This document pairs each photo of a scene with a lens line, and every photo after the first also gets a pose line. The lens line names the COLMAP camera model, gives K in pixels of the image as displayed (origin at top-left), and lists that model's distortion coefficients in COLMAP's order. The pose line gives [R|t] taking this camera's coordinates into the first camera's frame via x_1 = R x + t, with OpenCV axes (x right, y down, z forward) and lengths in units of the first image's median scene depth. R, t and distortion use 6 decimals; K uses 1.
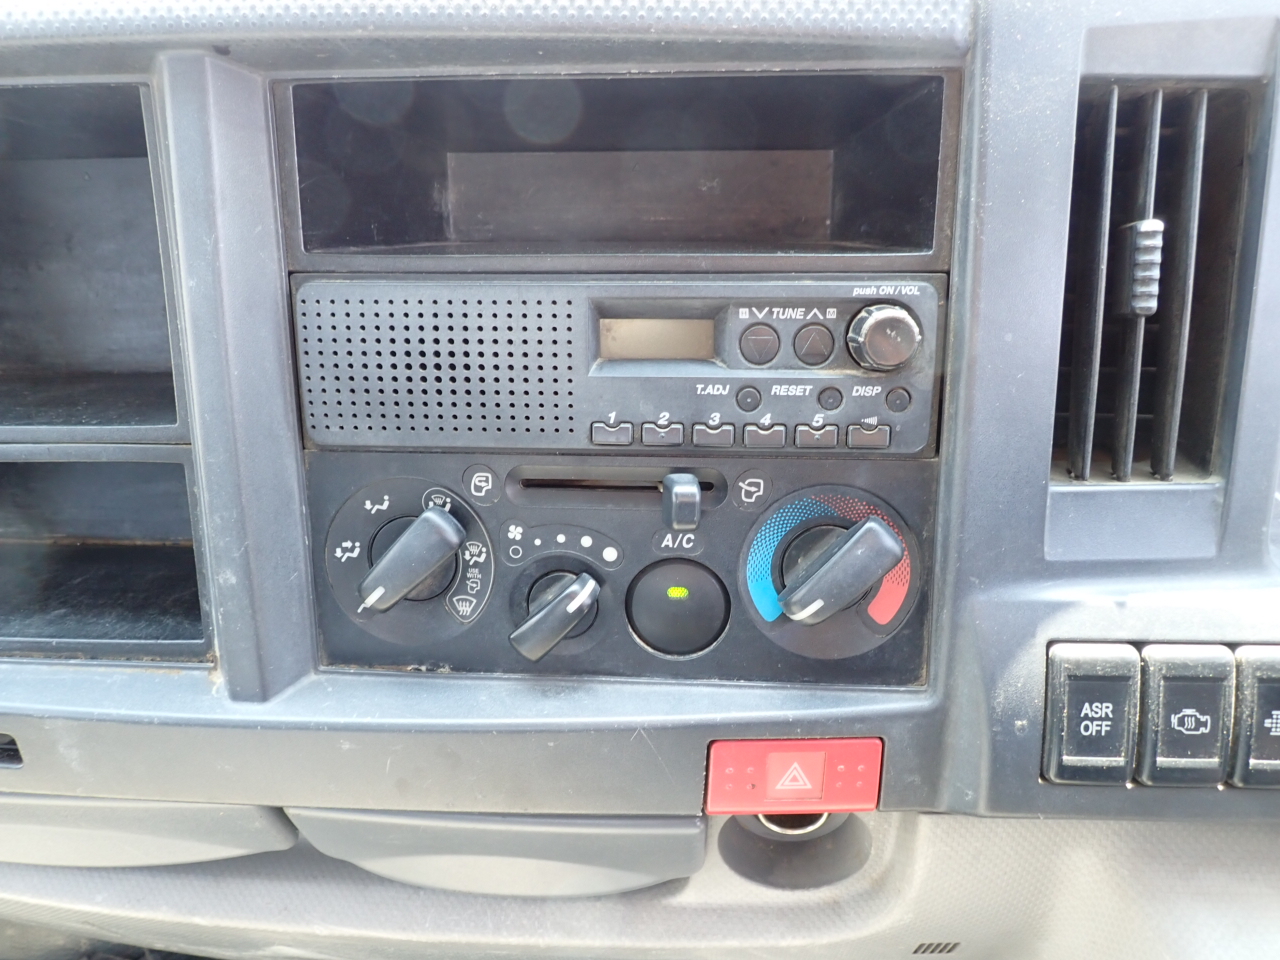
lens RADIAL K [[938.2, 0, 628.4], [0, 938.2, 472.6], [0, 0, 1]] dist [0.004517, -0.013587]
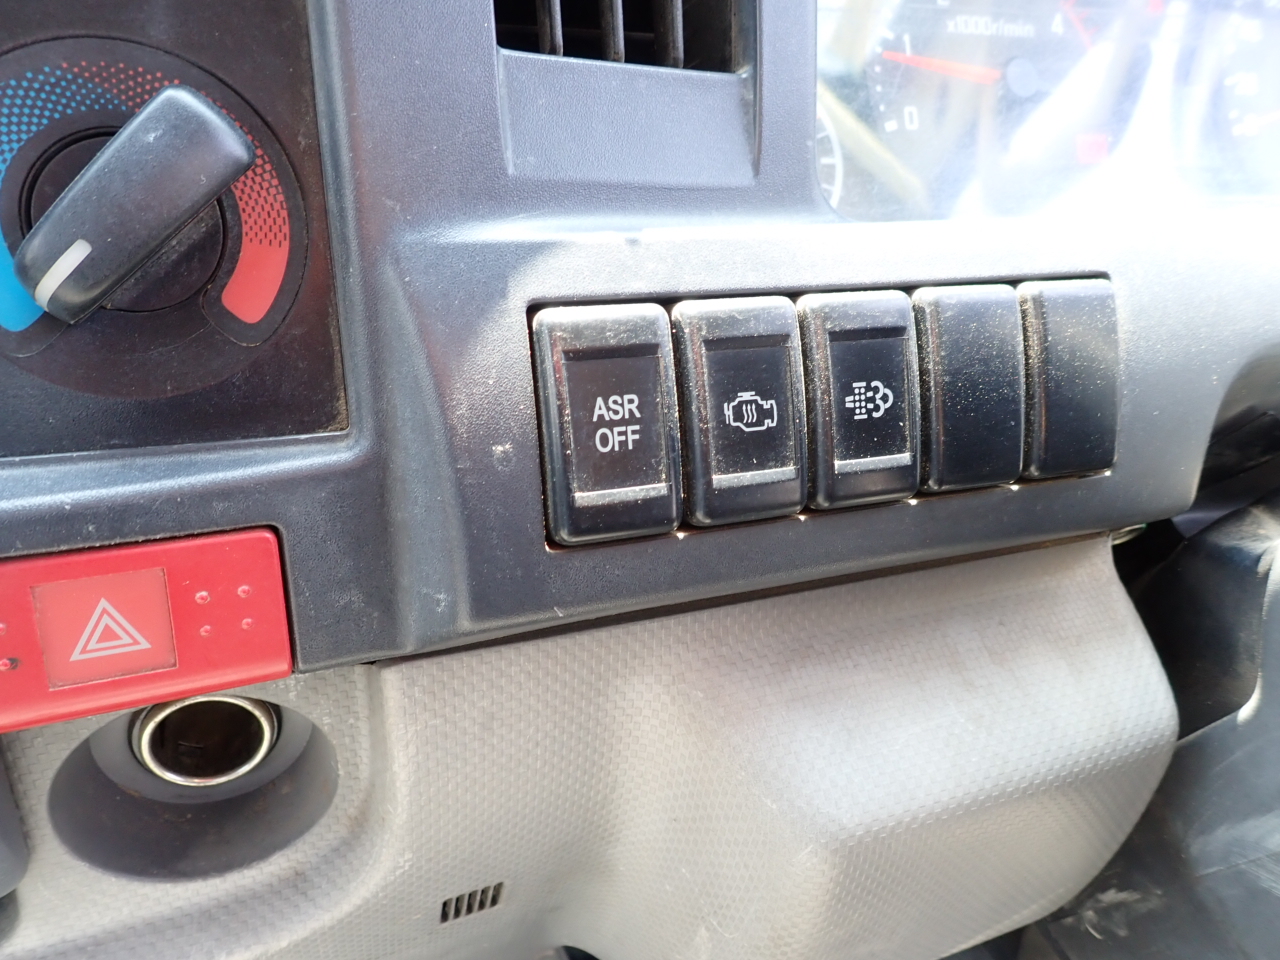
lens RADIAL K [[938.2, 0, 636.7], [0, 938.2, 470.9], [0, 0, 1]] dist [0.004517, -0.013587]
pose [[0.905436, -0.104158, 0.411506, 0.246374], [0.119237, 0.992804, -0.011063, 0.289163], [-0.407393, 0.059084, 0.911340, 0.424618]]
